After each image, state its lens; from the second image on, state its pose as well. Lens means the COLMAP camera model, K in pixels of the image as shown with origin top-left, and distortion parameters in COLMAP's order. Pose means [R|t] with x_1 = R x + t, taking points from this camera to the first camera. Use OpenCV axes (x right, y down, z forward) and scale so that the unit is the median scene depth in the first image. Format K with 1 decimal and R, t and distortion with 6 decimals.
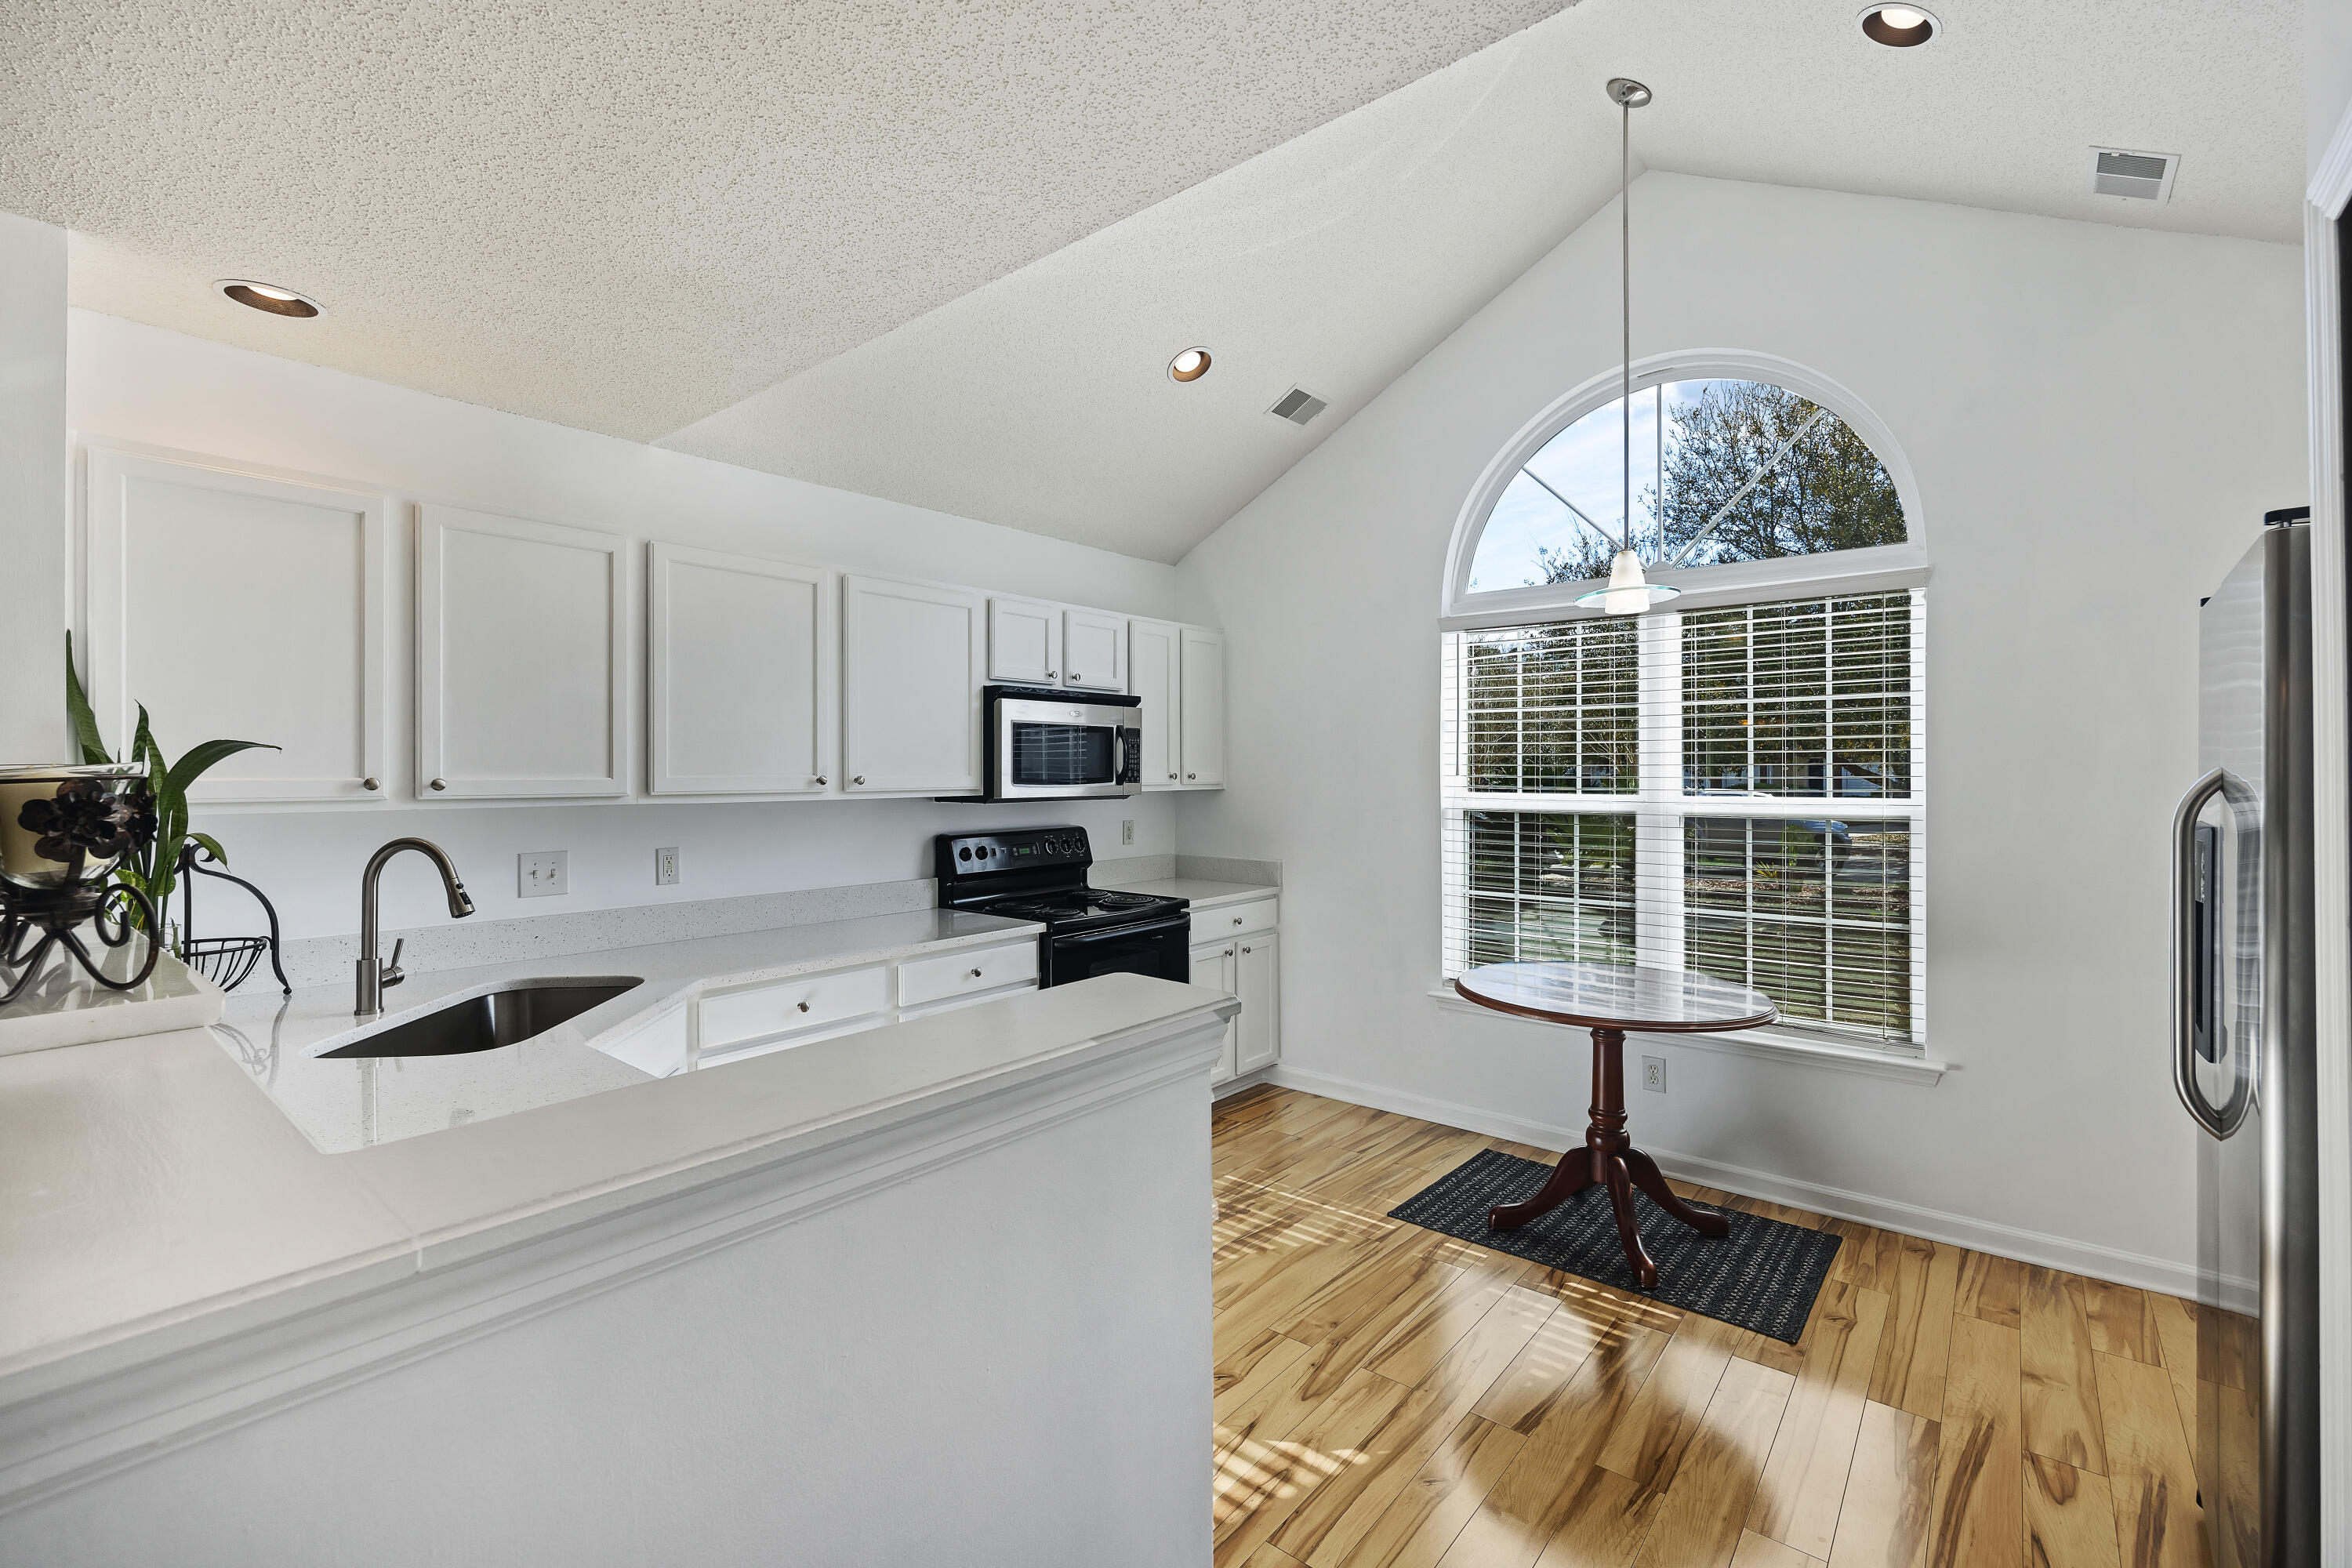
lens RADIAL K [[1013.9, 0, 1179.0], [0, 1013.9, 770.1], [0, 0, 1]] dist [-0.003075, -0.000480]
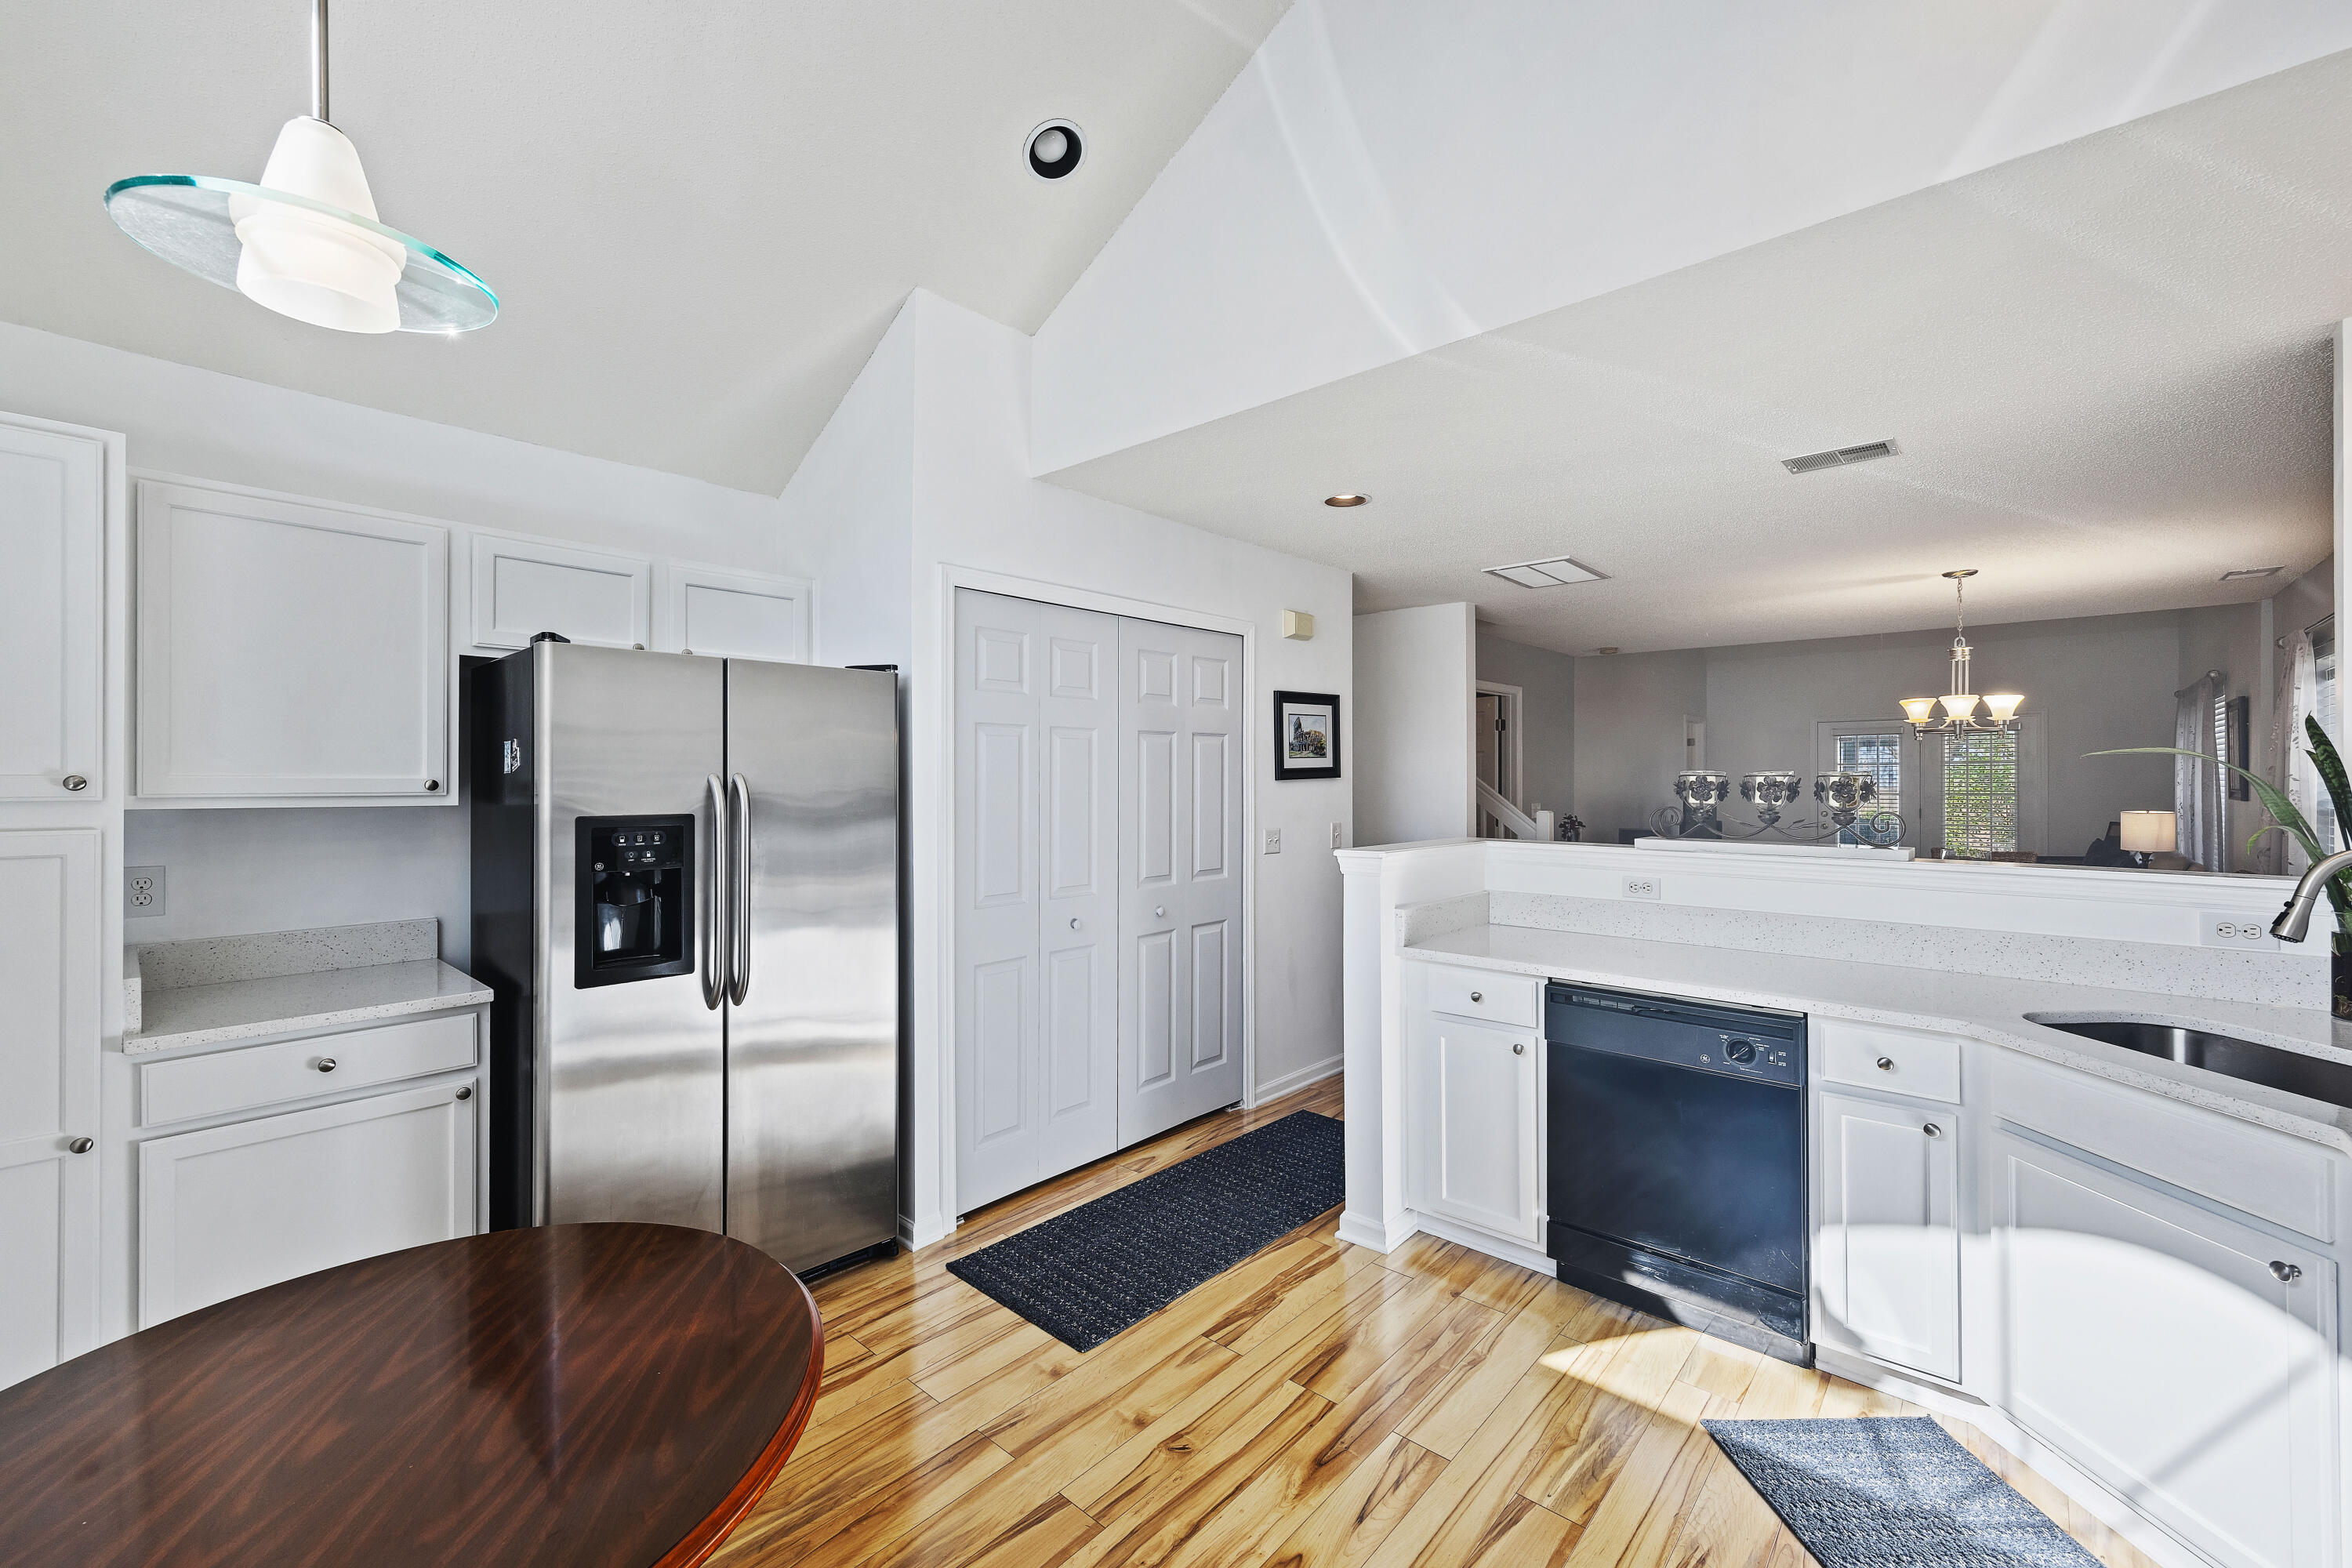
lens RADIAL K [[959.8, 0, 1167.9], [0, 959.8, 768.6], [0, 0, 1]] dist [0.001630, 0.000158]
pose [[-0.998920, 0.004803, 0.046208, 0.130019], [0.004295, 0.999929, -0.011105, 0.000238], [-0.046258, -0.010894, -0.998870, 1.216870]]
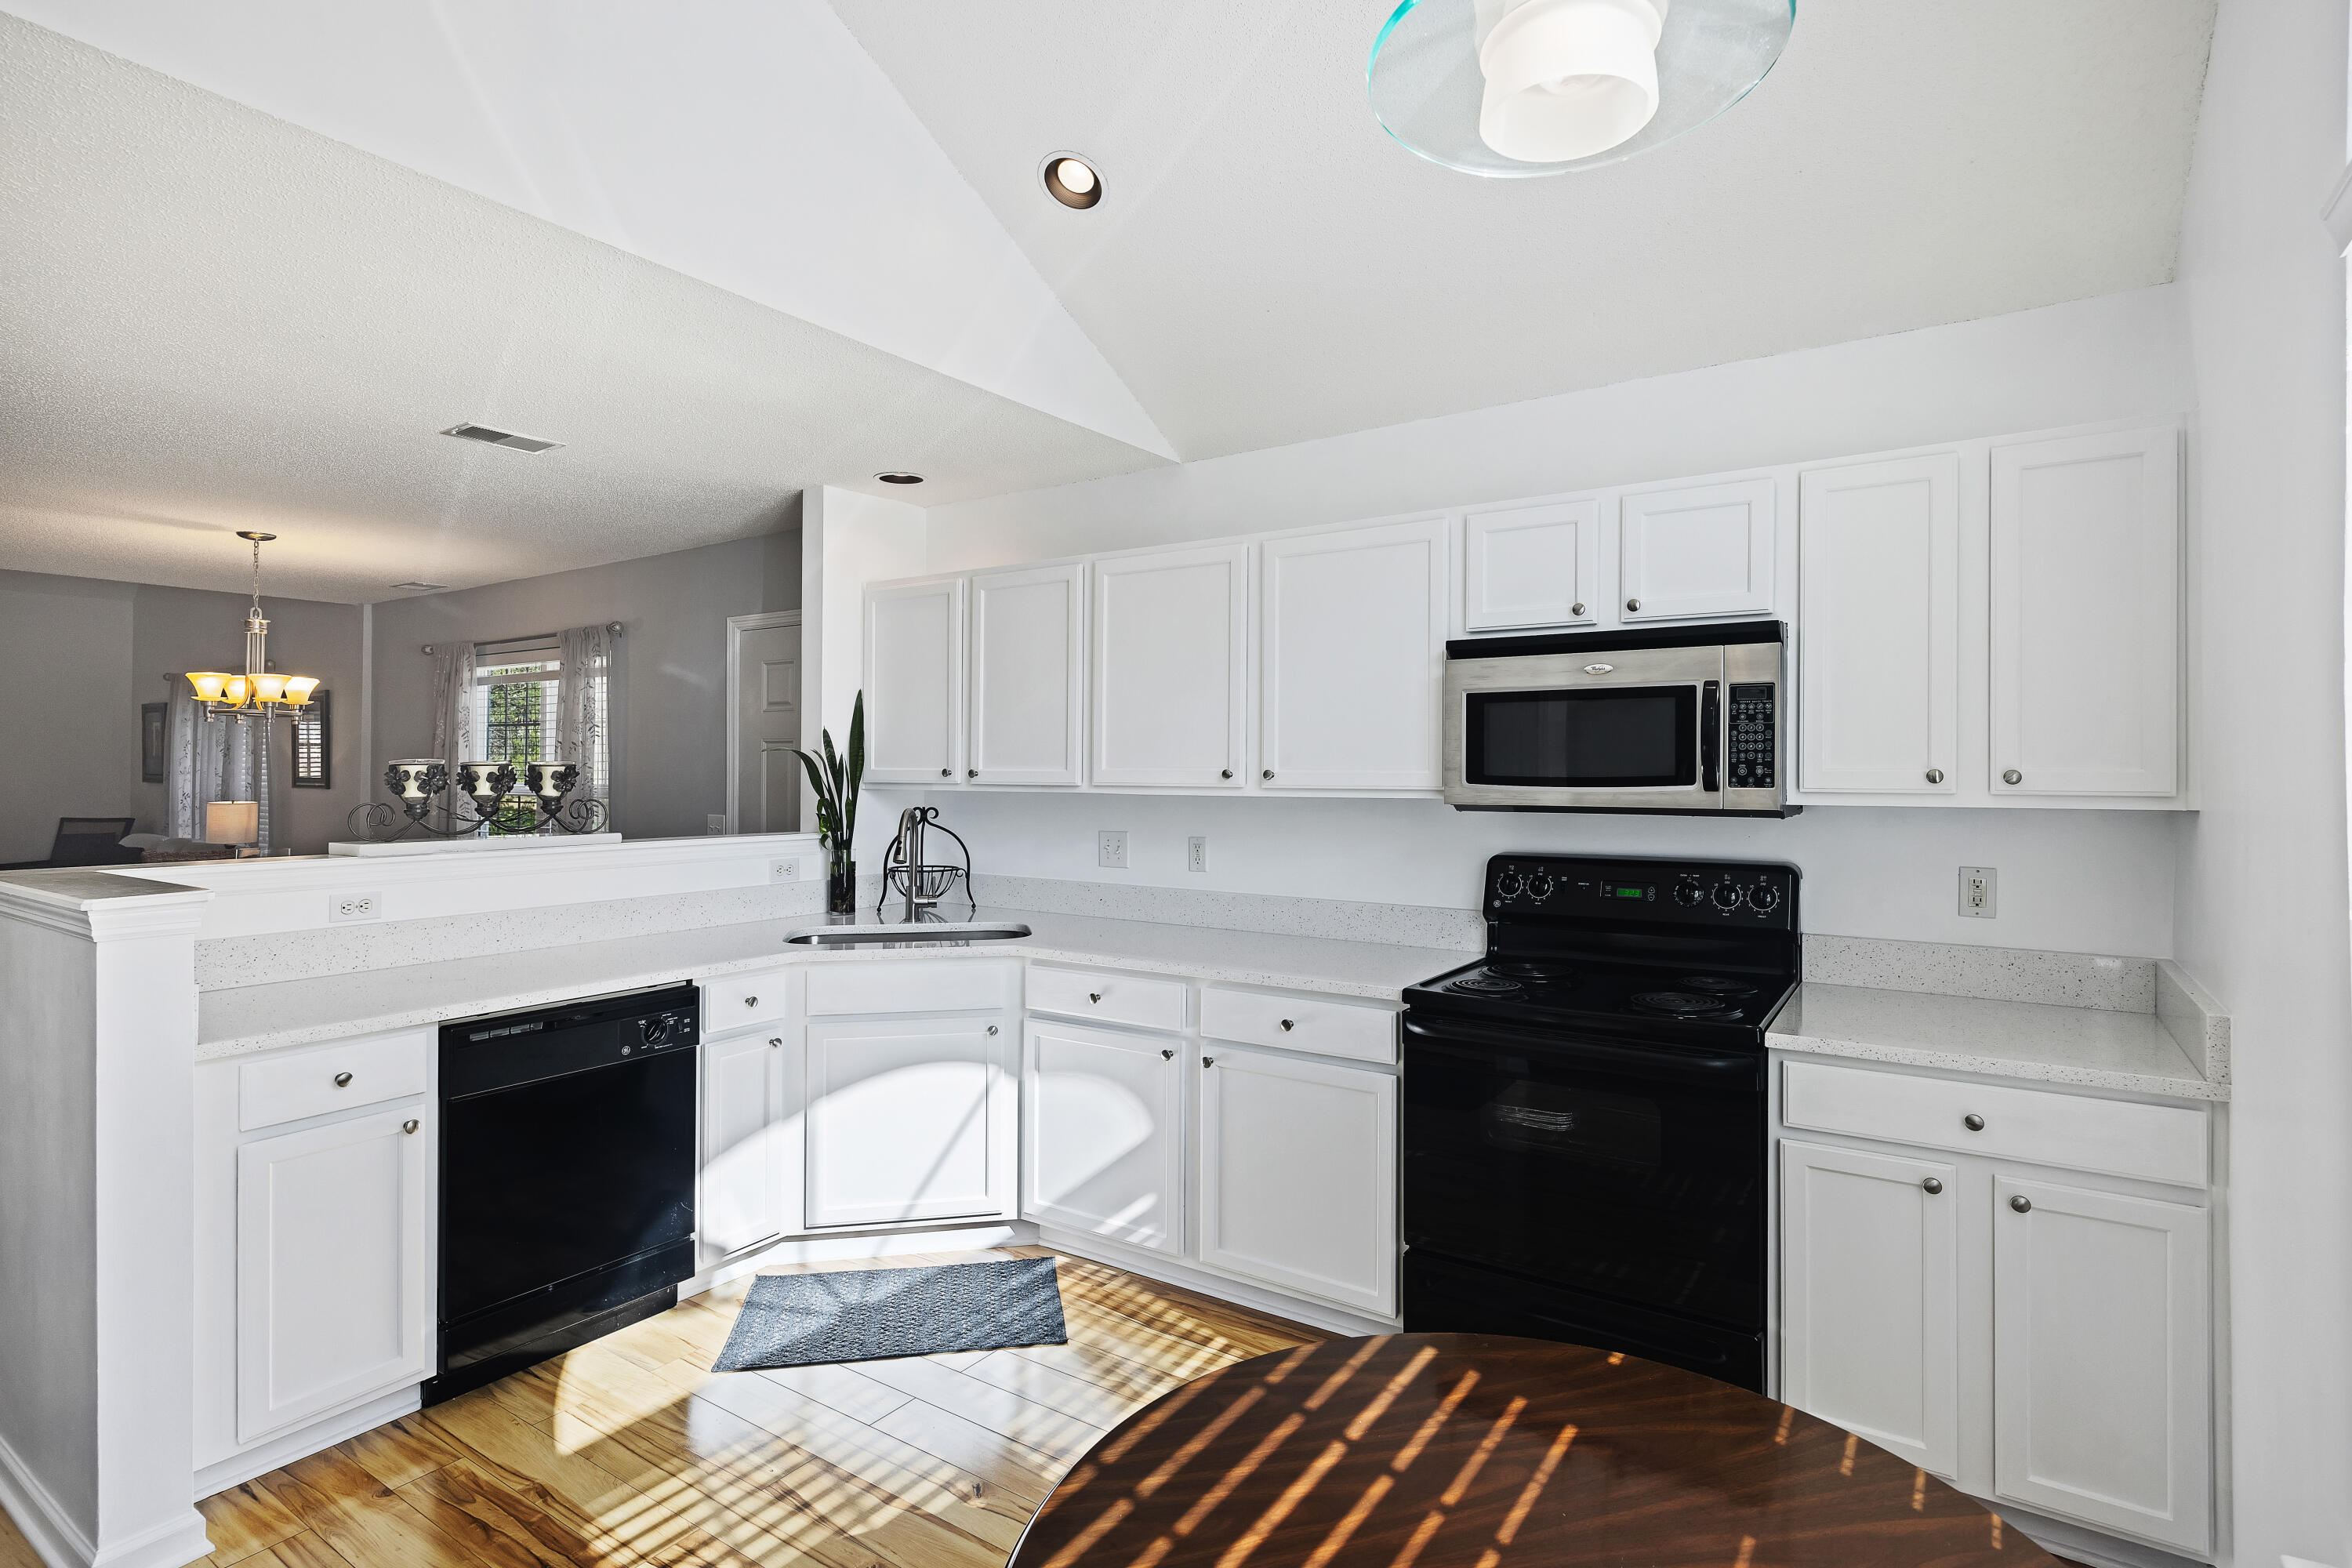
lens RADIAL K [[1189.5, 0, 1172.5], [0, 1189.5, 766.2], [0, 0, 1]] dist [-0.000696, 0.000264]
pose [[0.087739, 0.005136, -0.996130, 0.671880], [0.002185, 0.999983, 0.005348, -0.003140], [0.996141, -0.002646, 0.087726, 0.804098]]
